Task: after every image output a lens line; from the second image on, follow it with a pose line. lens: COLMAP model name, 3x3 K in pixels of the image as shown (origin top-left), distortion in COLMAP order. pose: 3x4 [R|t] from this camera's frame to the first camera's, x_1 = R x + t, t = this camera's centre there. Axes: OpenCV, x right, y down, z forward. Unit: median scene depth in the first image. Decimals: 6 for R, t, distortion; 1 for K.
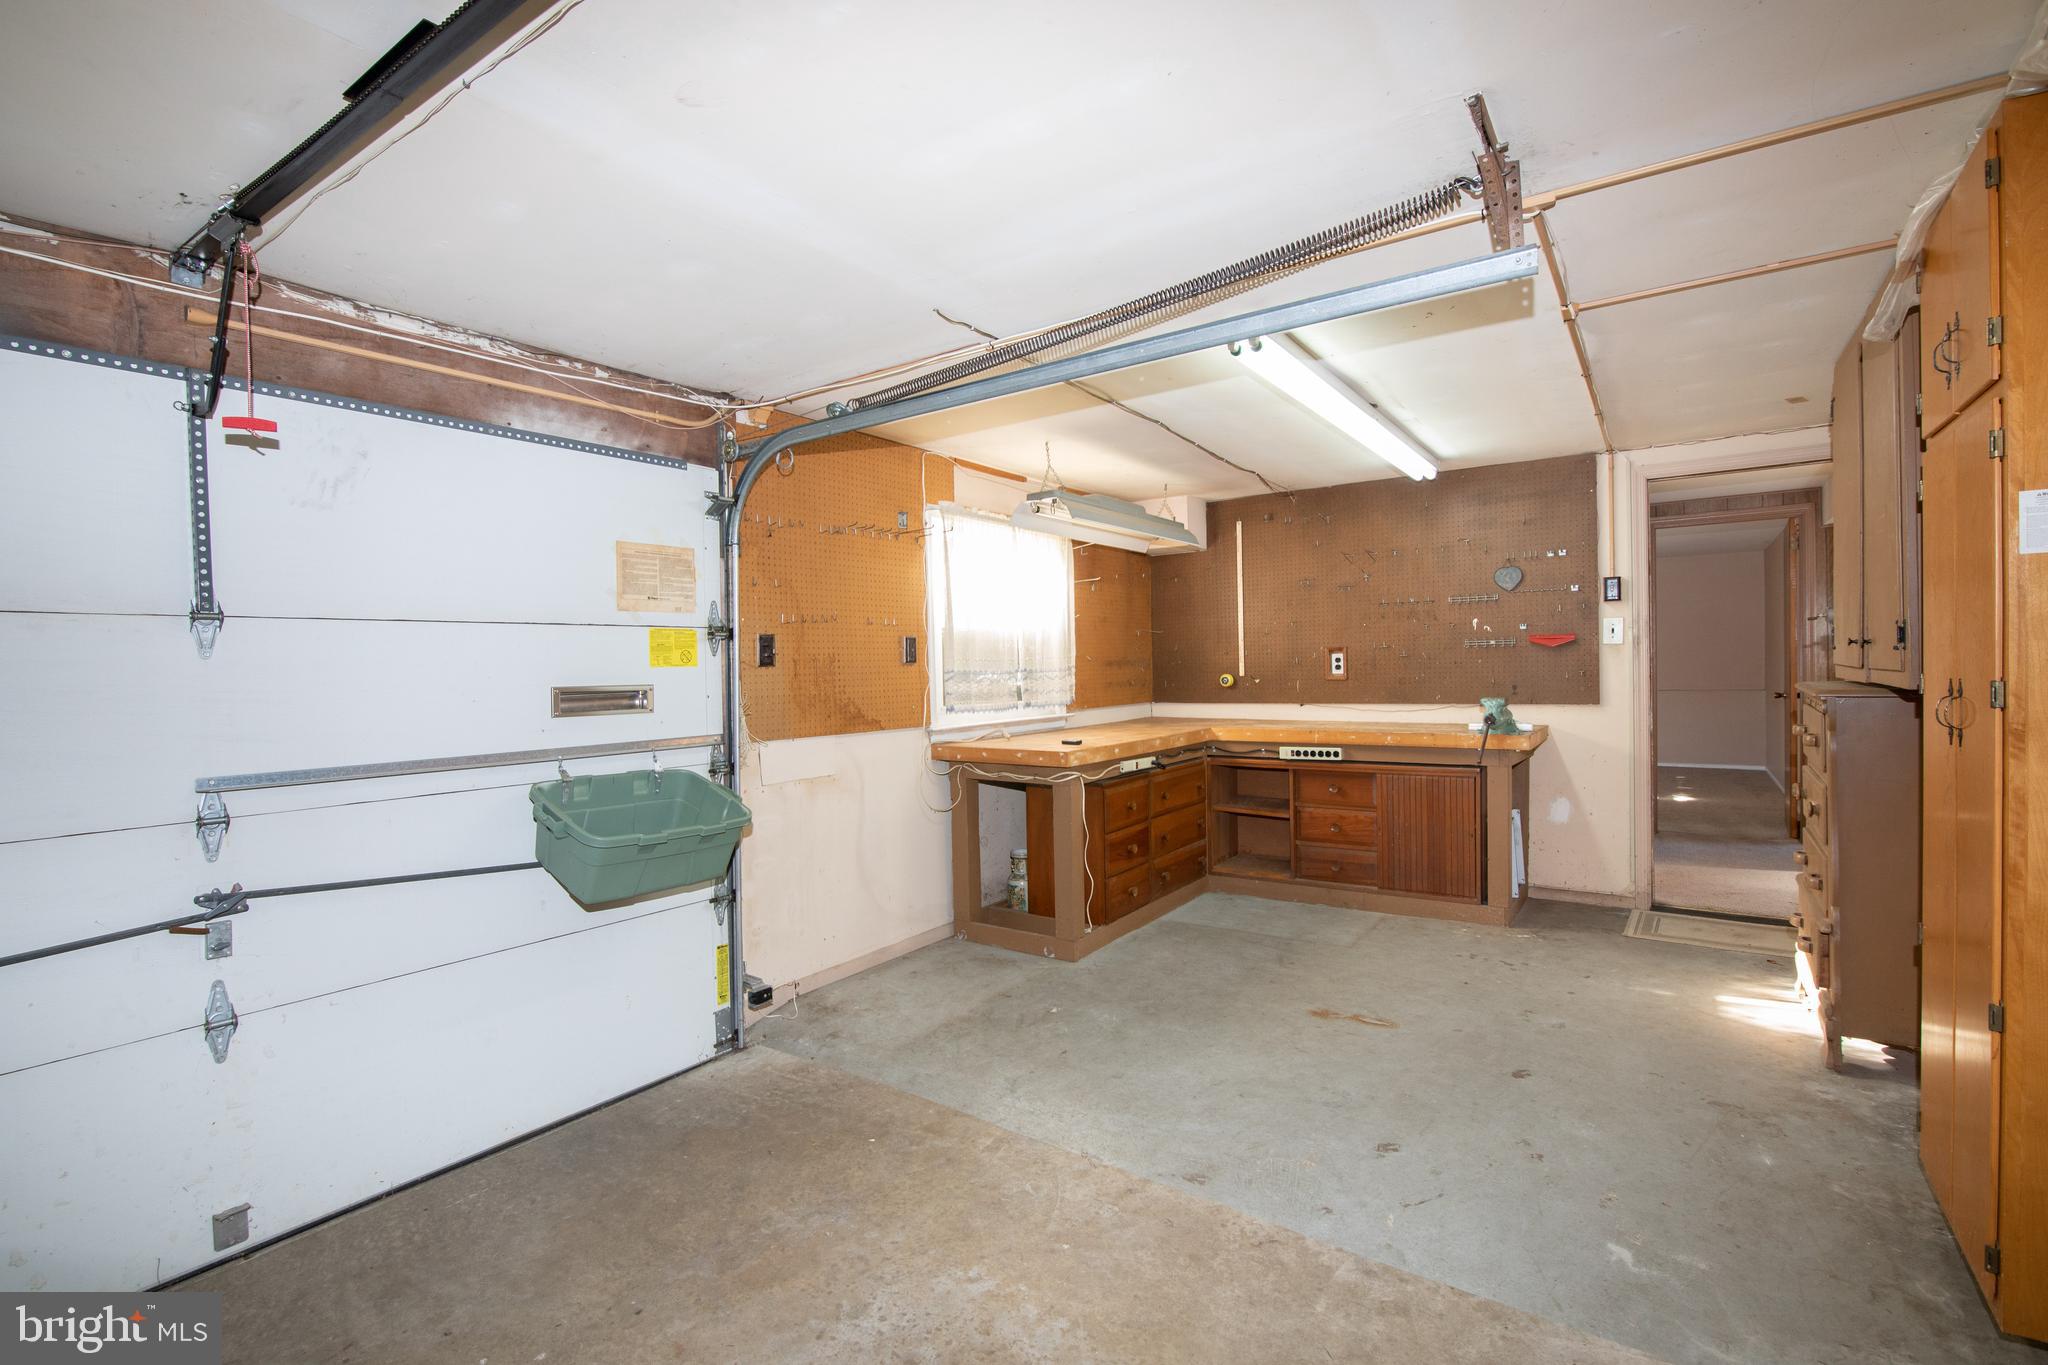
lens RADIAL K [[918.0, 0, 1013.3], [0, 918.0, 677.9], [0, 0, 1]] dist [-0.001508, 0.000266]
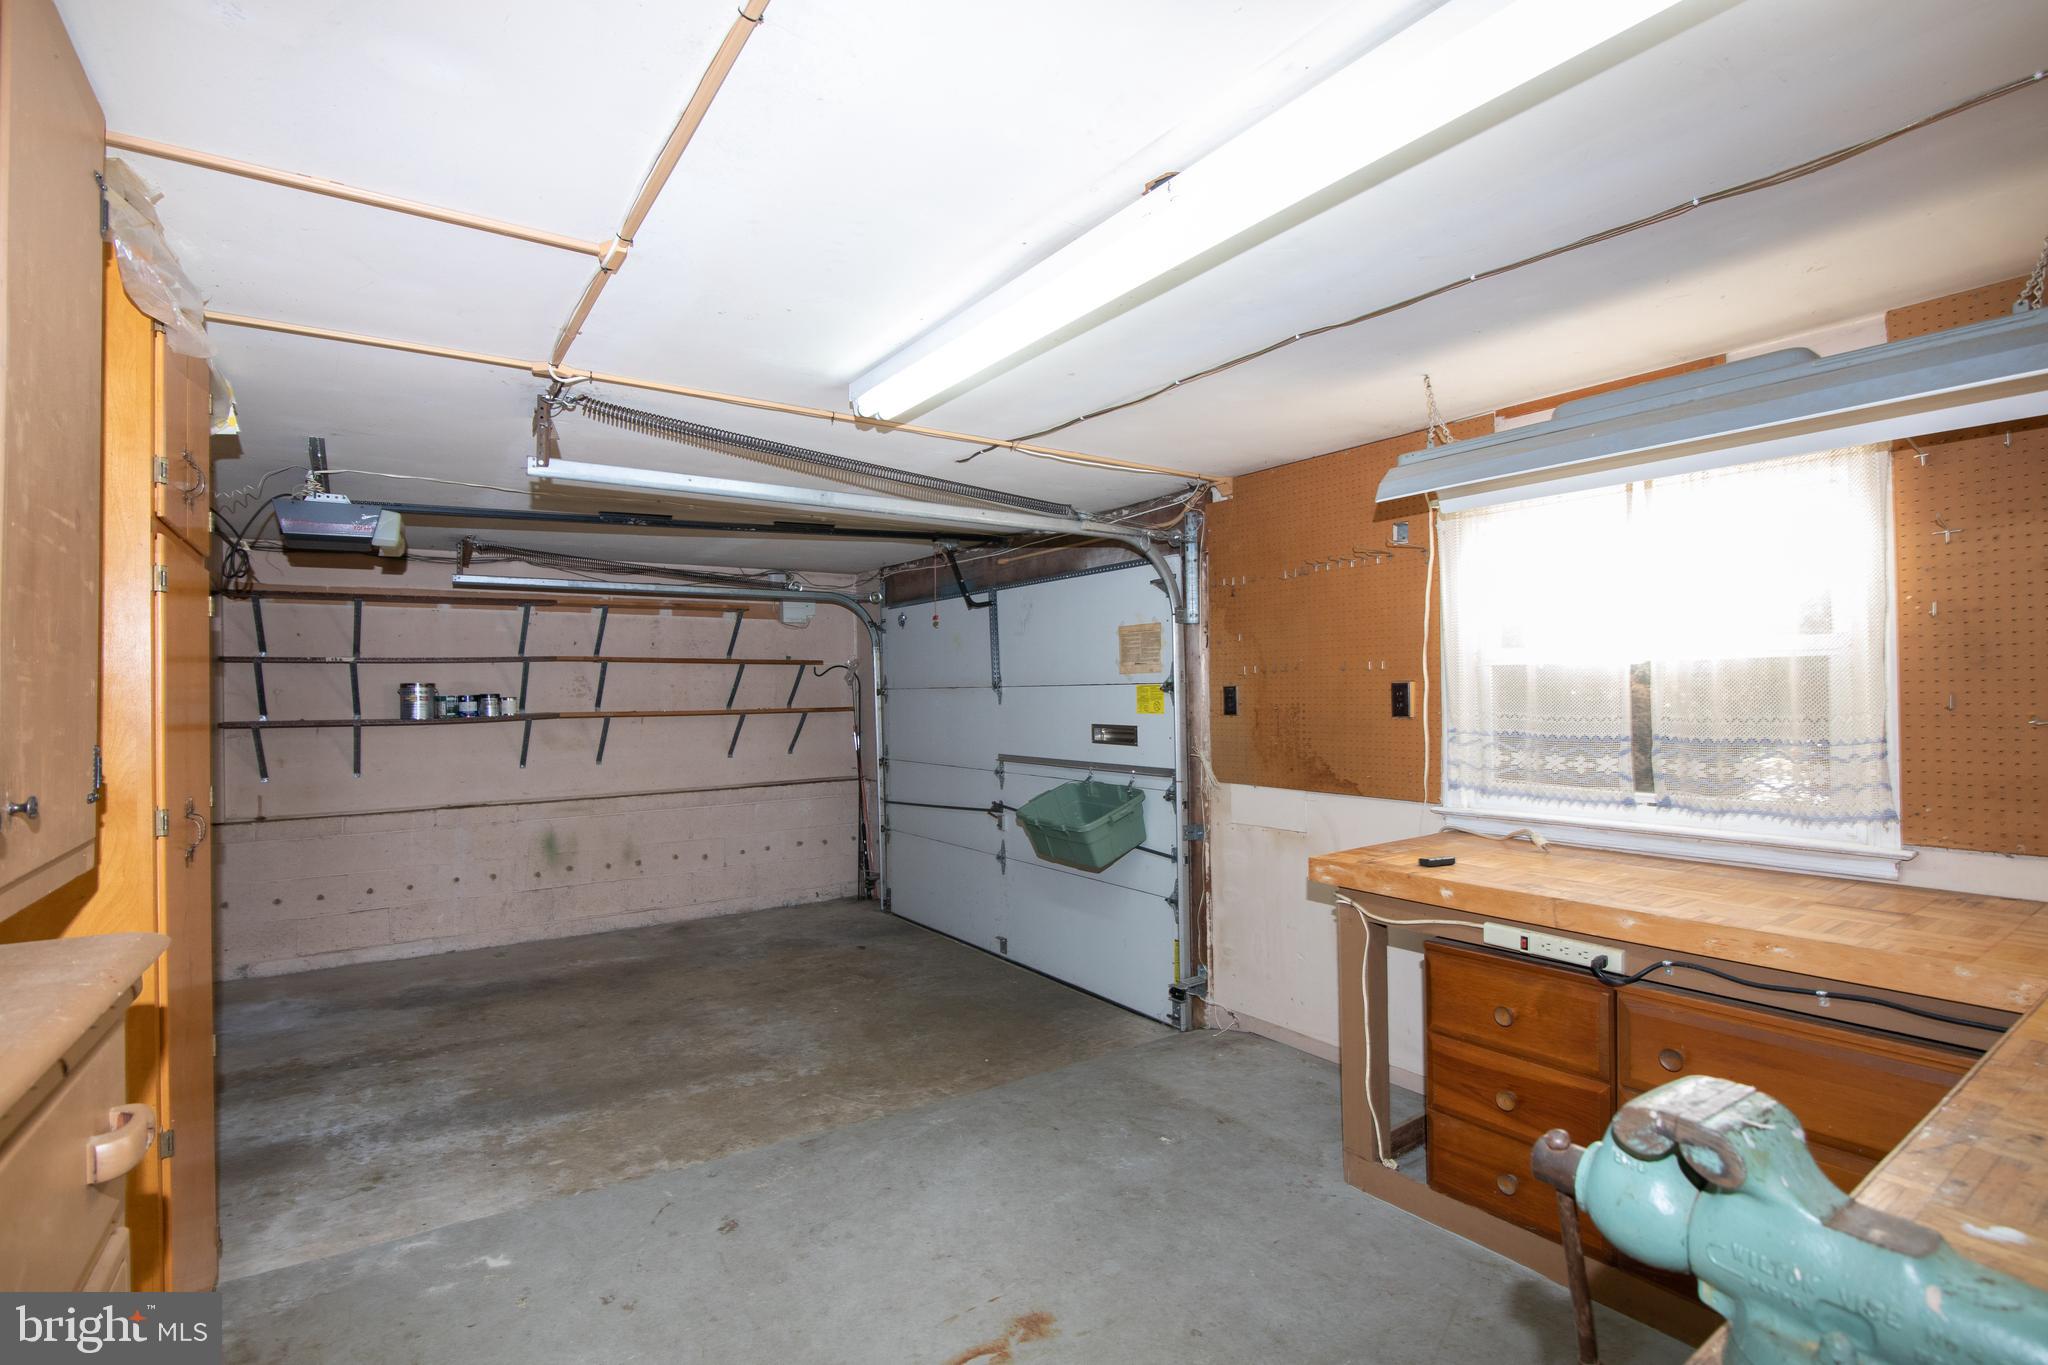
lens RADIAL K [[918.0, 0, 1008.1], [0, 918.0, 684.5], [0, 0, 1]] dist [-0.001508, 0.000266]
pose [[-0.326180, 0.013829, -0.945206, 0.975999], [0.006775, 0.999902, 0.012291, -0.073325], [0.945283, -0.002395, -0.326242, 1.262419]]
